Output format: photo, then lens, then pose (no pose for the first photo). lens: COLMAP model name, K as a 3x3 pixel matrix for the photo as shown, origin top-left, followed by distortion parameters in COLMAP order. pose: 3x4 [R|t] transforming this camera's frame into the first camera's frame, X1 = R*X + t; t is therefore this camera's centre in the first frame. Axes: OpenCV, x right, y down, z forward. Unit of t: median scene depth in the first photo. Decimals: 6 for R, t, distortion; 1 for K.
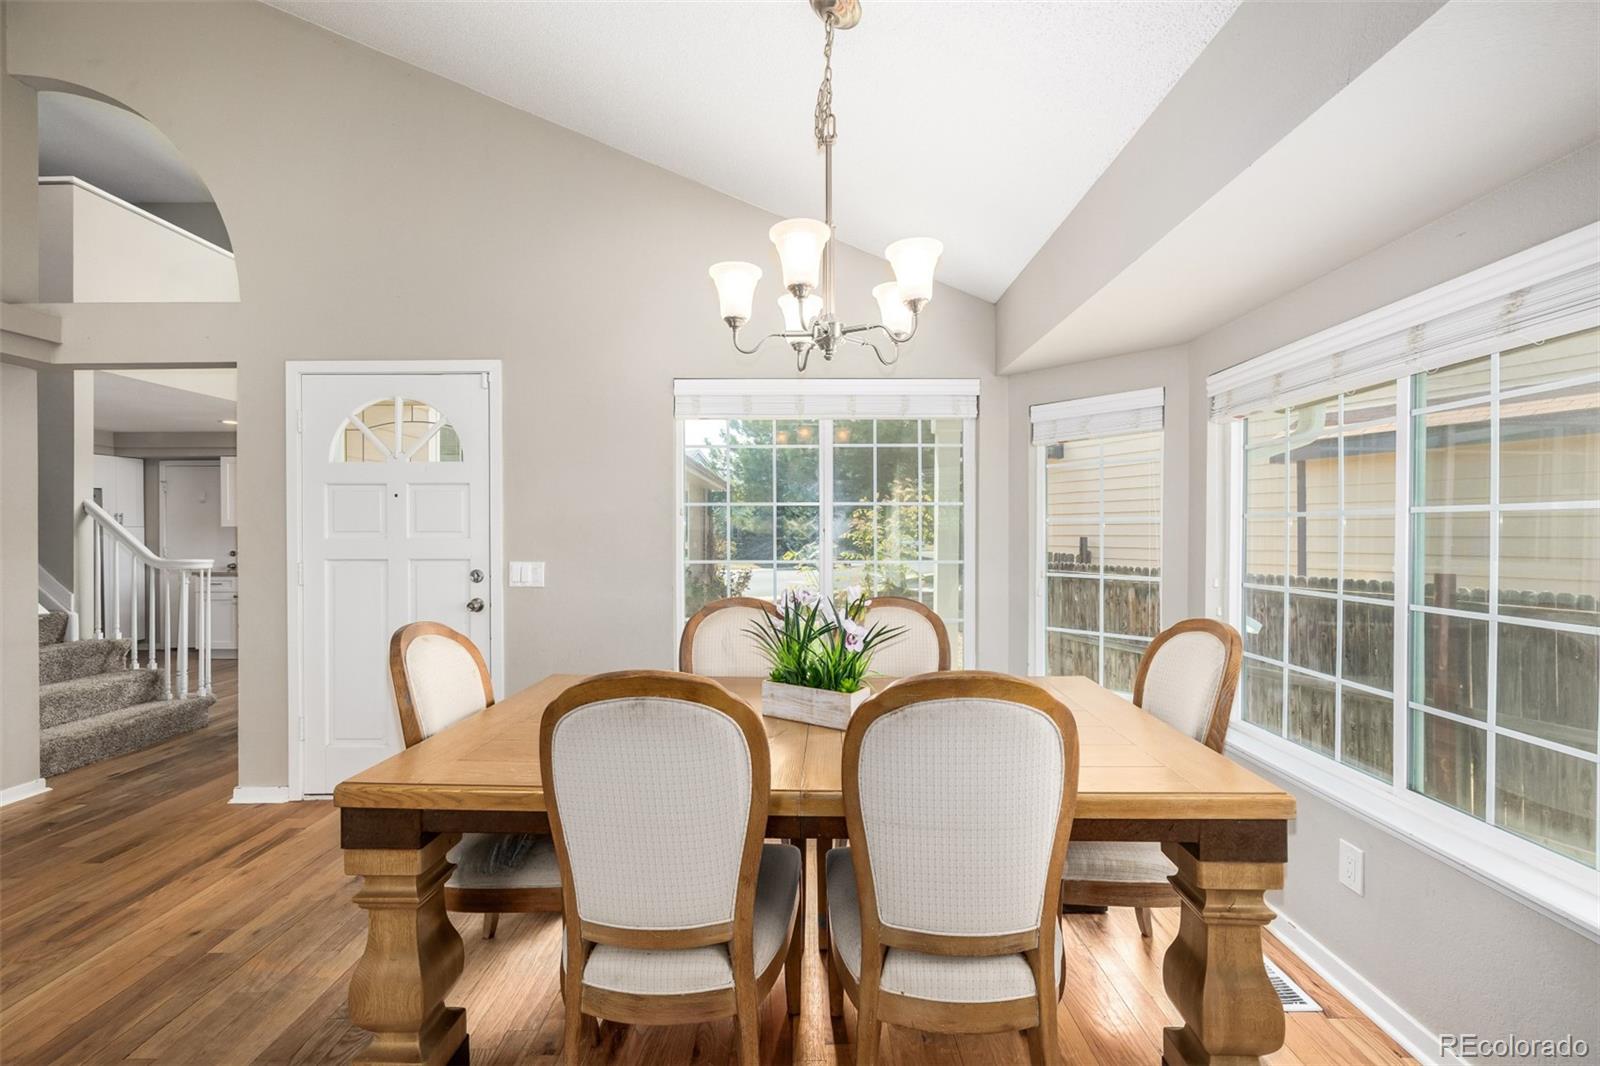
lens RADIAL K [[675.2, 0, 799.2], [0, 675.2, 530.2], [0, 0, 1]] dist [-0.002492, 0.000206]
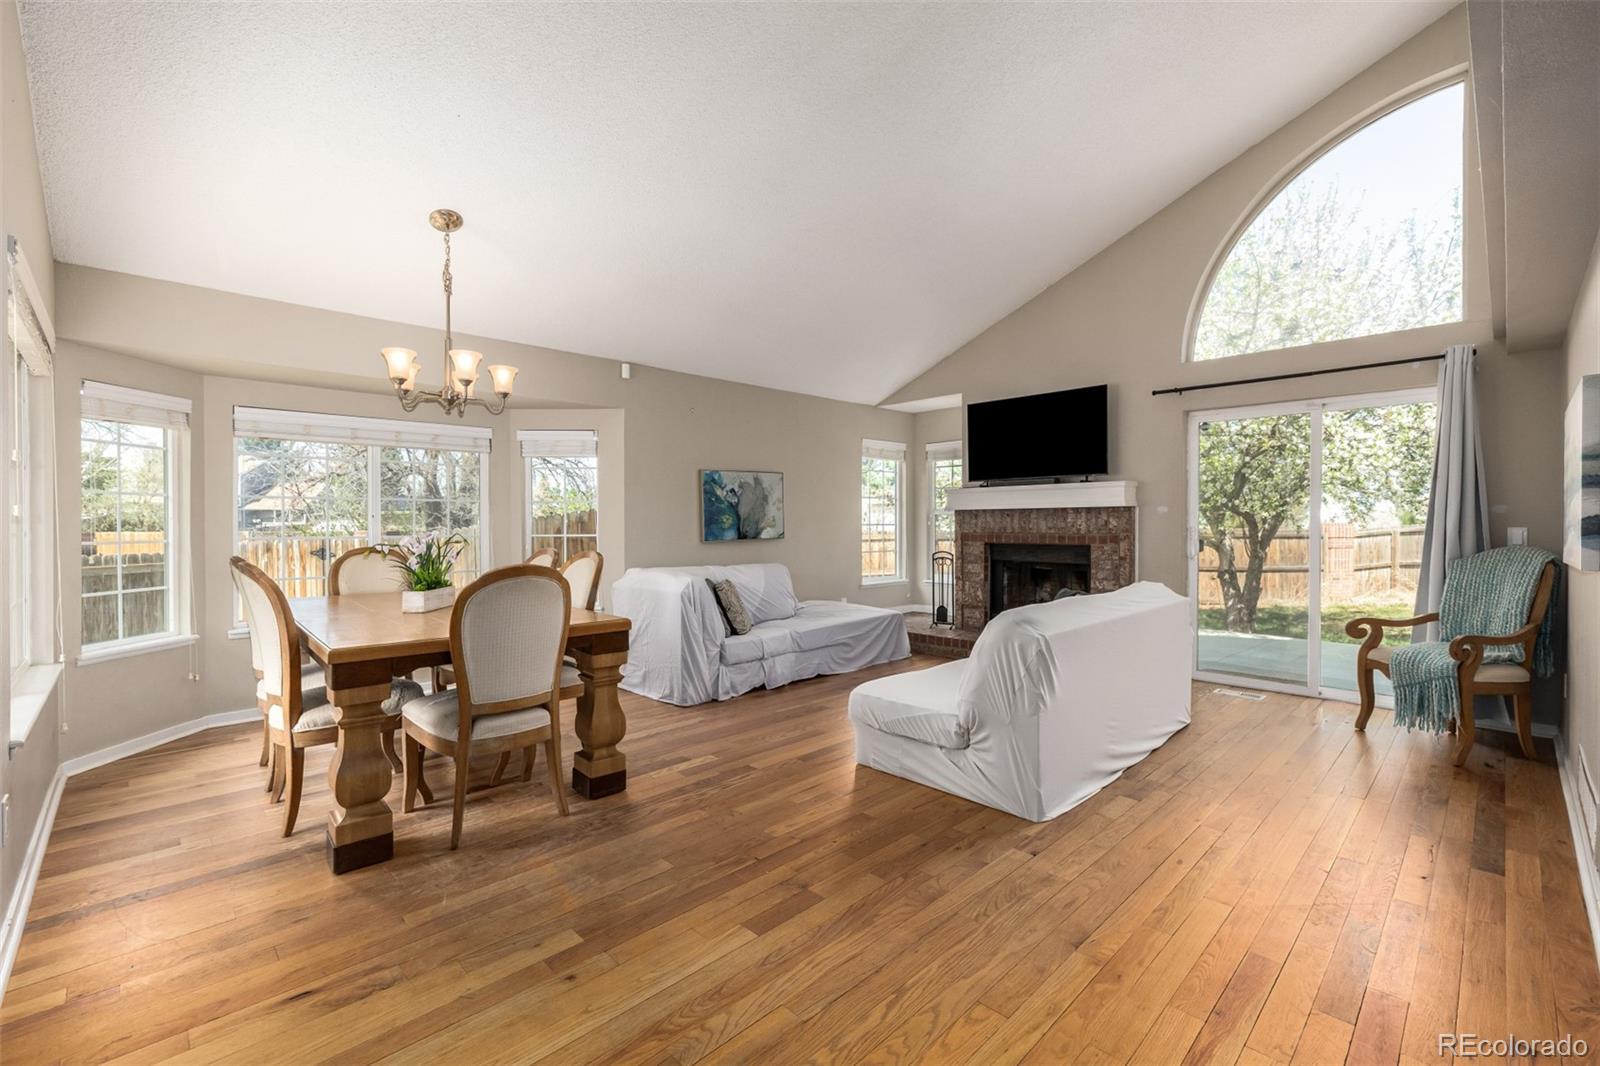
lens RADIAL K [[676.6, 0, 793.7], [0, 676.6, 525.4], [0, 0, 1]] dist [-0.001200, -0.000047]
pose [[-0.695331, -0.000582, 0.718689, -1.130719], [0.001603, 0.999996, 0.002360, 0.036367], [-0.718688, 0.002793, -0.695327, 0.930340]]
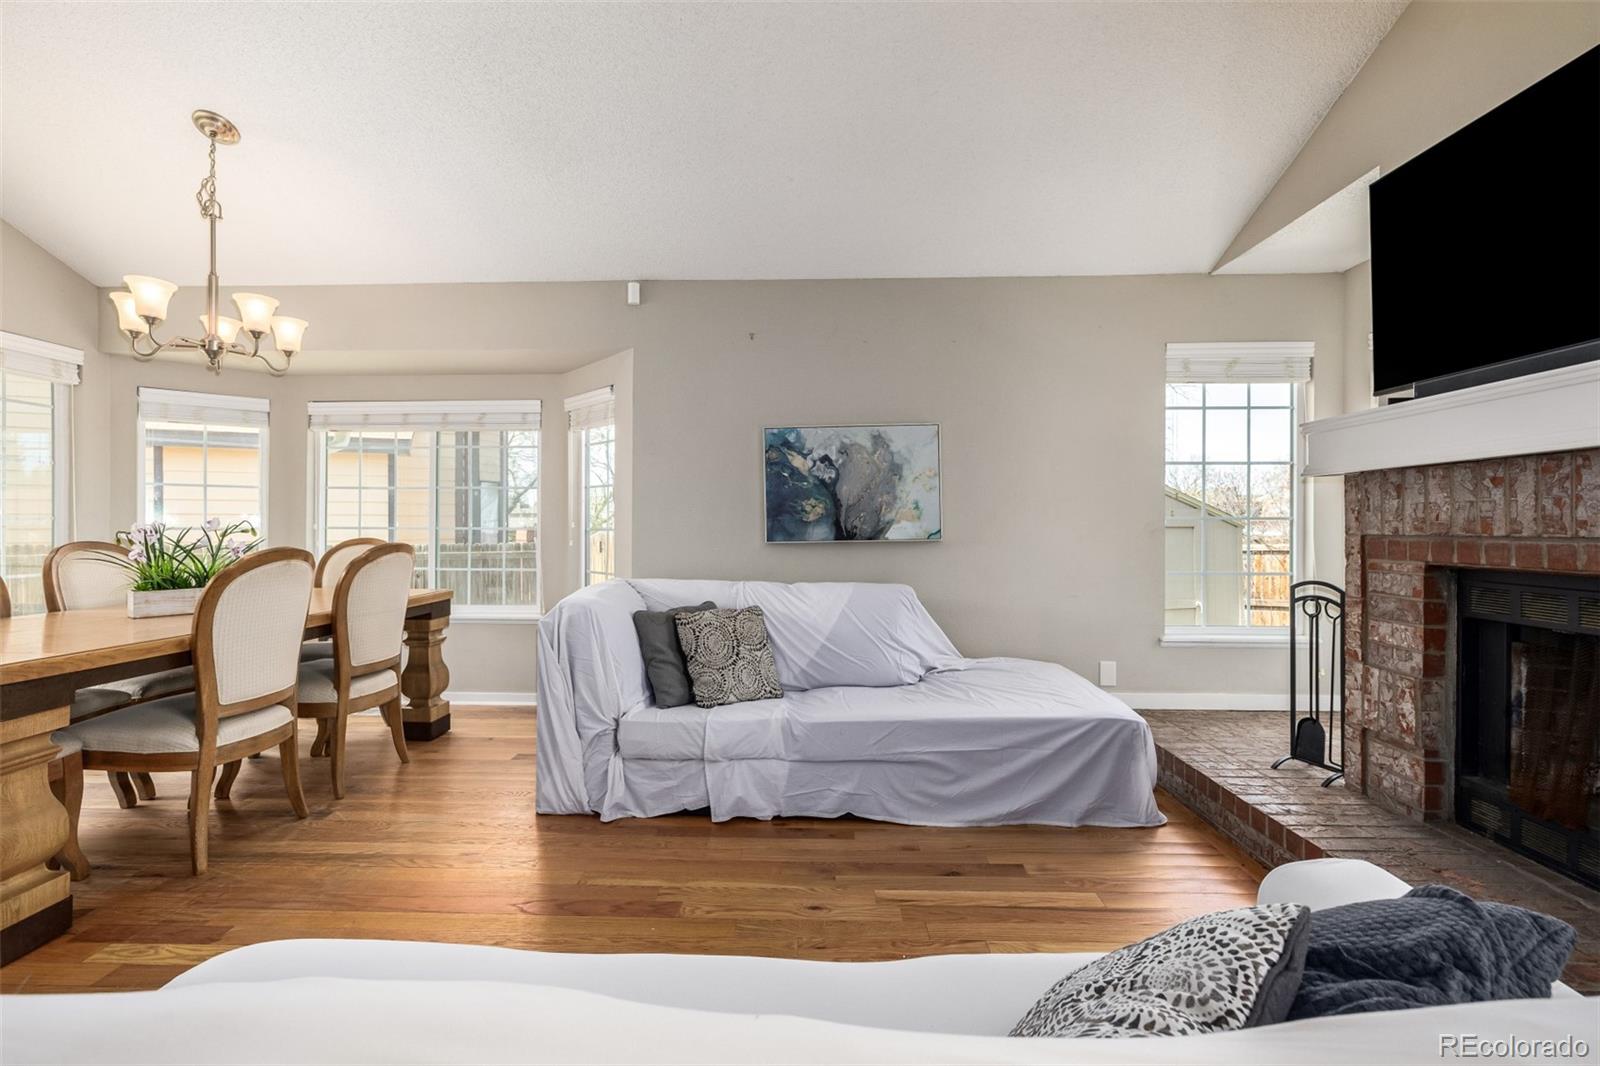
lens RADIAL K [[676.6, 0, 793.7], [0, 676.6, 525.4], [0, 0, 1]] dist [-0.001200, -0.000047]
pose [[0.028342, 0.001467, 0.999597, -0.810691], [-0.004611, 0.999988, -0.001337, 0.056168], [-0.999588, -0.004571, 0.028348, -0.185247]]
